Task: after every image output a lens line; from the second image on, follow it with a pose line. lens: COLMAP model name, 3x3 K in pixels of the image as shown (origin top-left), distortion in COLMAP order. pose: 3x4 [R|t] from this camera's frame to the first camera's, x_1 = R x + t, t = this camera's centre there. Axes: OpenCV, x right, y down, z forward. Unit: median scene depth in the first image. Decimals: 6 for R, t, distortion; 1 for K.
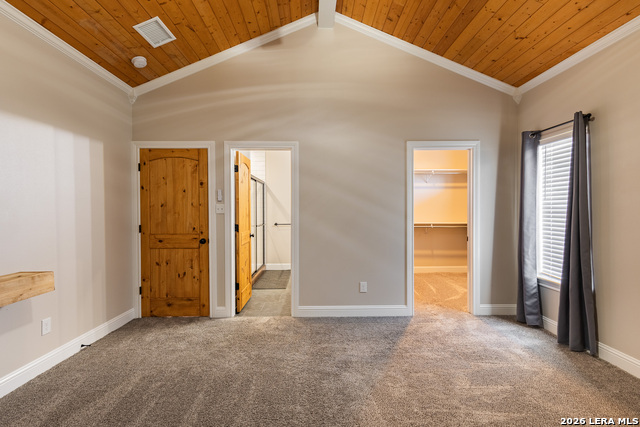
lens RADIAL K [[294.3, 0, 319.4], [0, 294.3, 212.5], [0, 0, 1]] dist [0.015360, -0.004955]
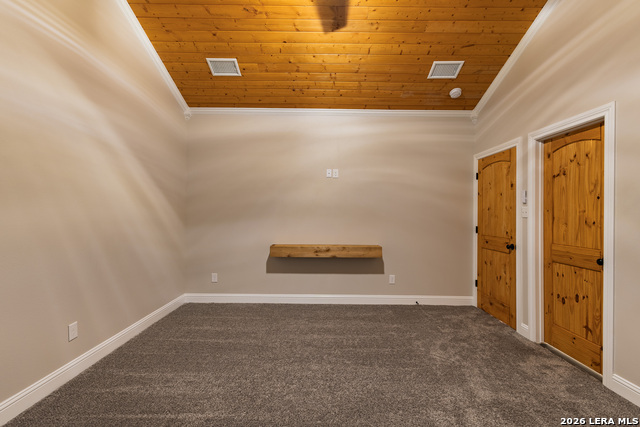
lens RADIAL K [[294.3, 0, 319.4], [0, 294.3, 212.5], [0, 0, 1]] dist [0.015360, -0.004955]
pose [[-0.022431, 0.000755, -0.999748, 0.556062], [-0.011431, 0.999934, 0.001012, -0.005346], [0.999683, 0.011451, -0.022420, 0.410550]]
